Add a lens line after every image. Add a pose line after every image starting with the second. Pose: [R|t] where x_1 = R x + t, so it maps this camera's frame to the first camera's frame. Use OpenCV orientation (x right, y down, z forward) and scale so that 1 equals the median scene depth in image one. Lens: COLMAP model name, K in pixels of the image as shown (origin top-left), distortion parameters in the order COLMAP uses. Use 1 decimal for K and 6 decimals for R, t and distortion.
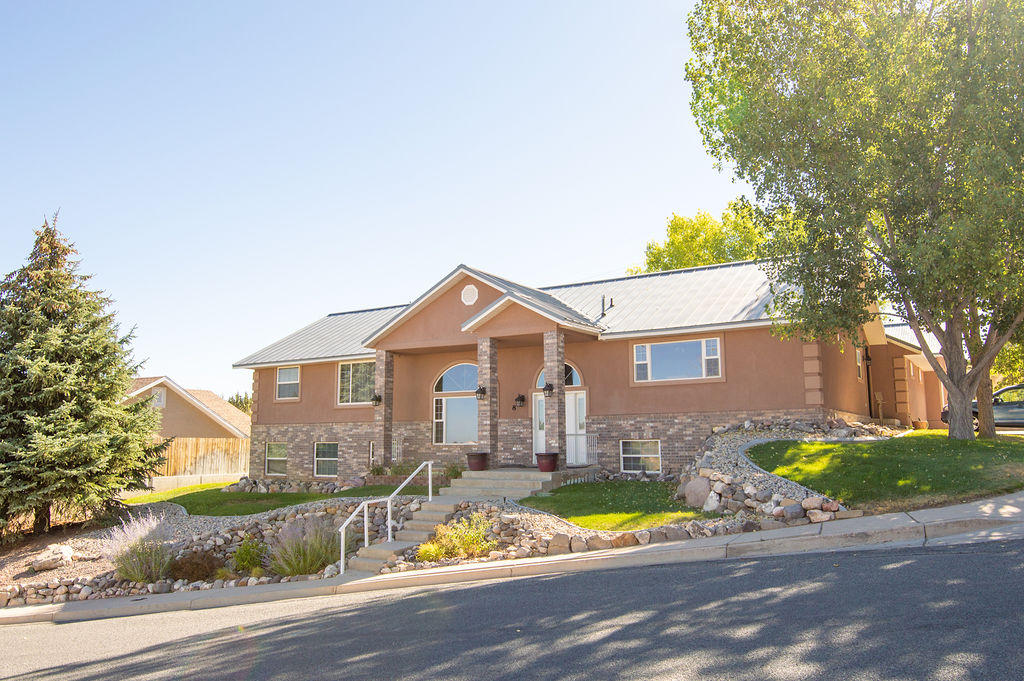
lens RADIAL K [[741.7, 0, 512.0], [0, 741.7, 340.5], [0, 0, 1]] dist [-0.005783, -0.008463]
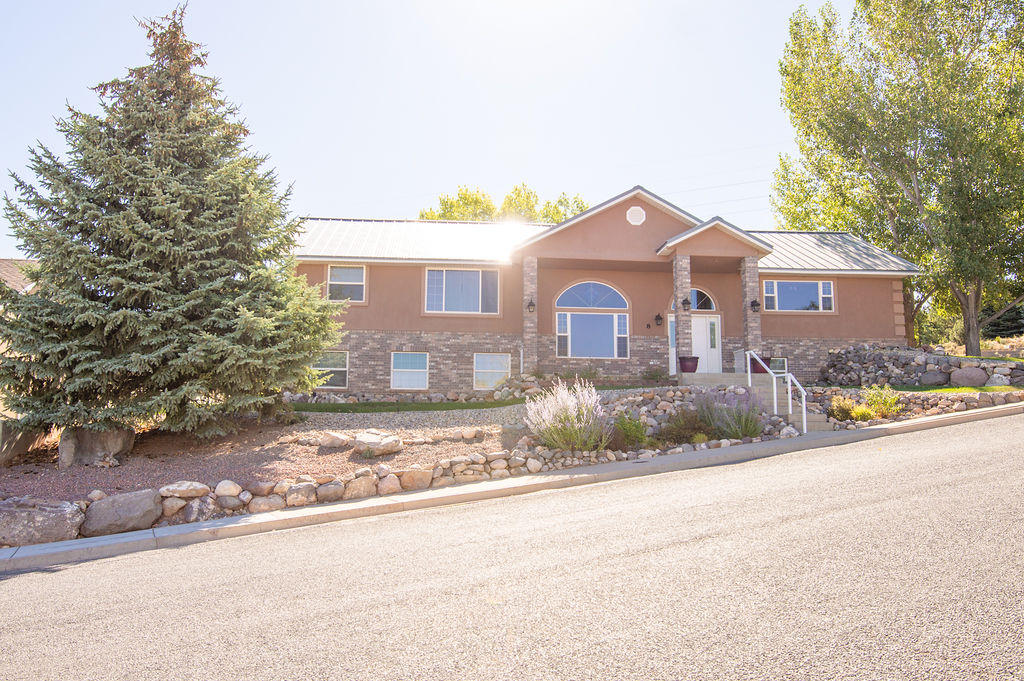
lens RADIAL K [[741.7, 0, 512.0], [0, 741.7, 340.5], [0, 0, 1]] dist [-0.005783, -0.008463]
pose [[0.822627, 0.087087, 0.561872, -0.799433], [-0.092940, 0.995505, -0.018226, 0.155500], [-0.560934, -0.037227, 0.827023, 0.218035]]
